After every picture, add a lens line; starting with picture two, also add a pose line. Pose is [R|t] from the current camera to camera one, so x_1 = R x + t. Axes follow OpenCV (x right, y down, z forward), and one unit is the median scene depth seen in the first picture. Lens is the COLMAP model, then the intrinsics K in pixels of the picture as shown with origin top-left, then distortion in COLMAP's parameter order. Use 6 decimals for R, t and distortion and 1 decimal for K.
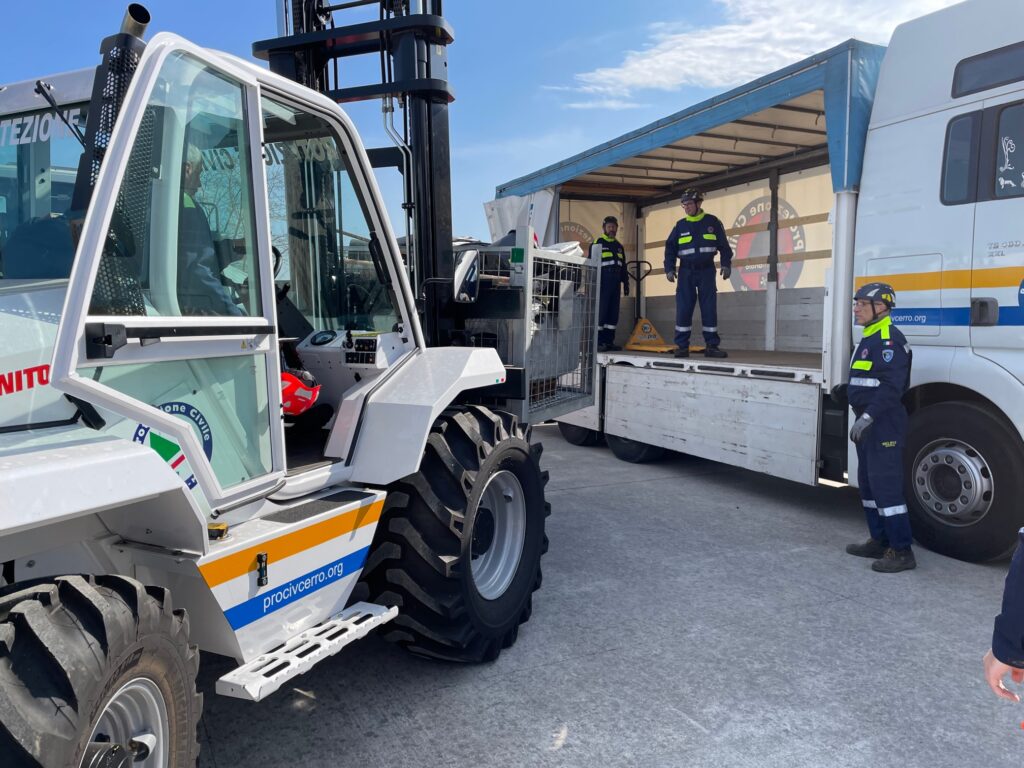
lens RADIAL K [[770.7, 0, 510.8], [0, 770.7, 383.4], [0, 0, 1]] dist [0.014597, -0.001325]
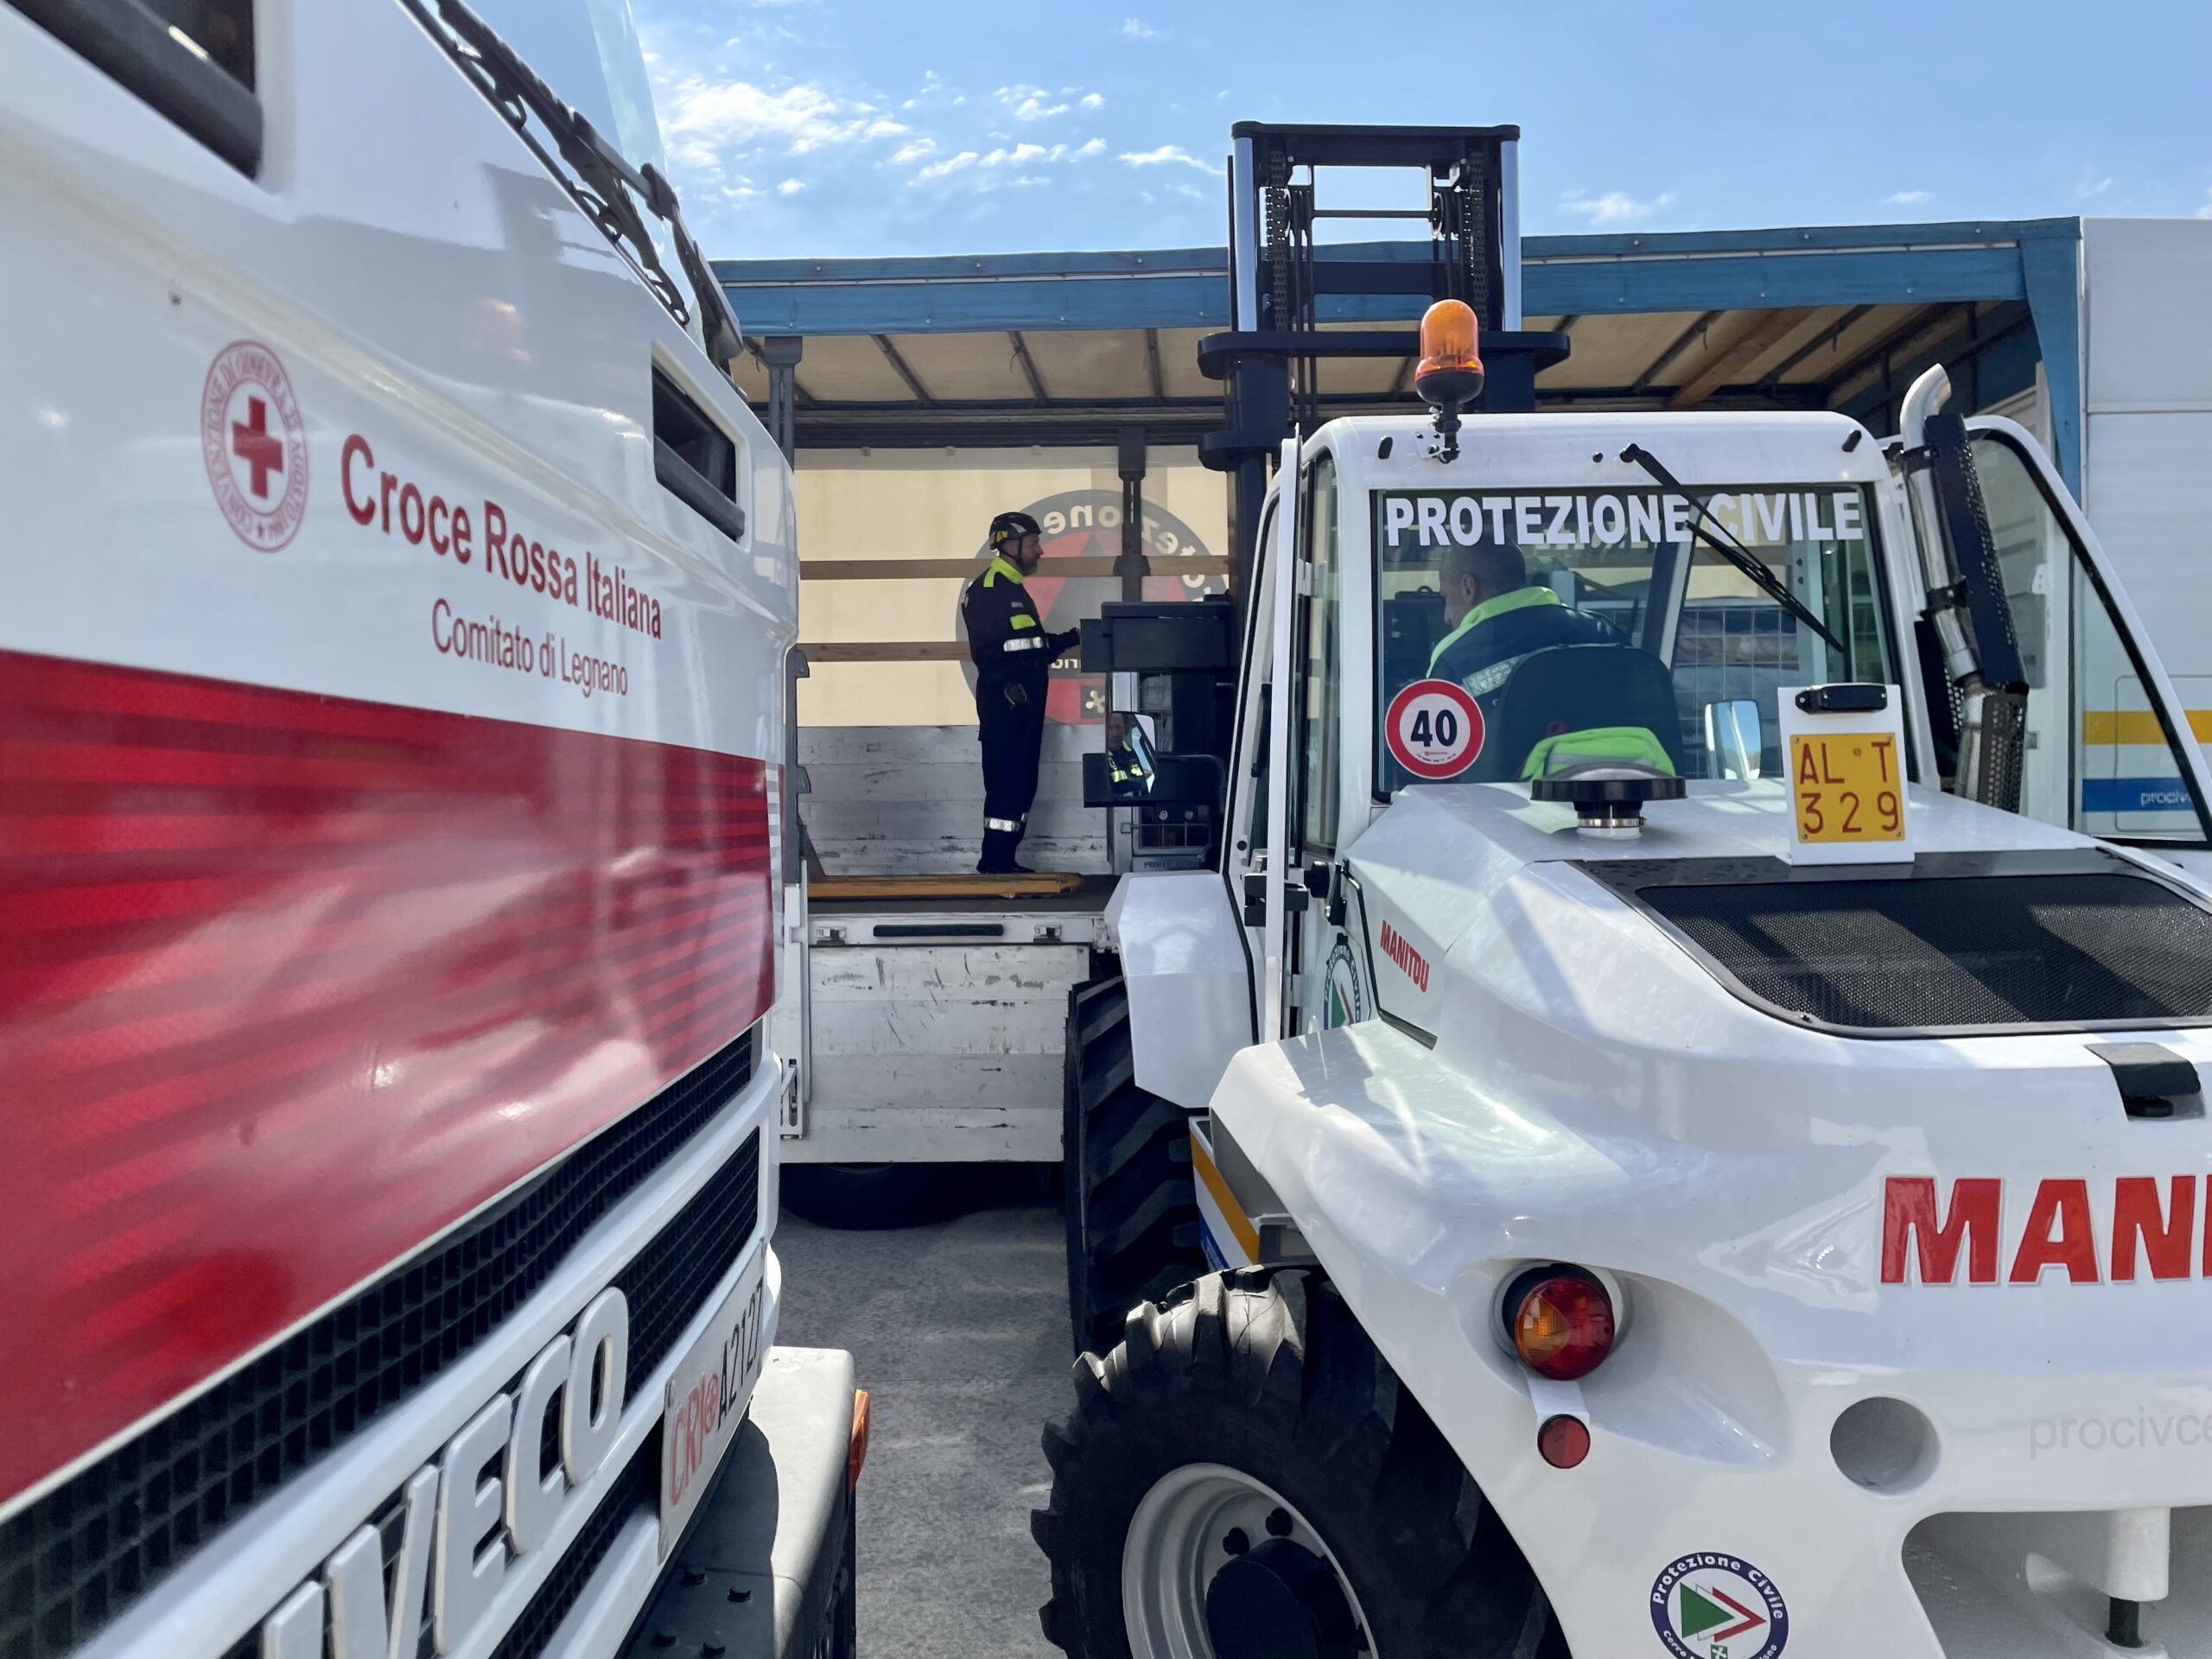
lens RADIAL K [[1664.8, 0, 1102.4], [0, 1664.8, 829.2], [0, 0, 1]] dist [0.014597, -0.001325]
pose [[0.416257, -0.031838, 0.908690, -0.465968], [0.083066, 0.996539, -0.003135, -0.064084], [-0.905445, 0.076786, 0.417461, 0.653501]]
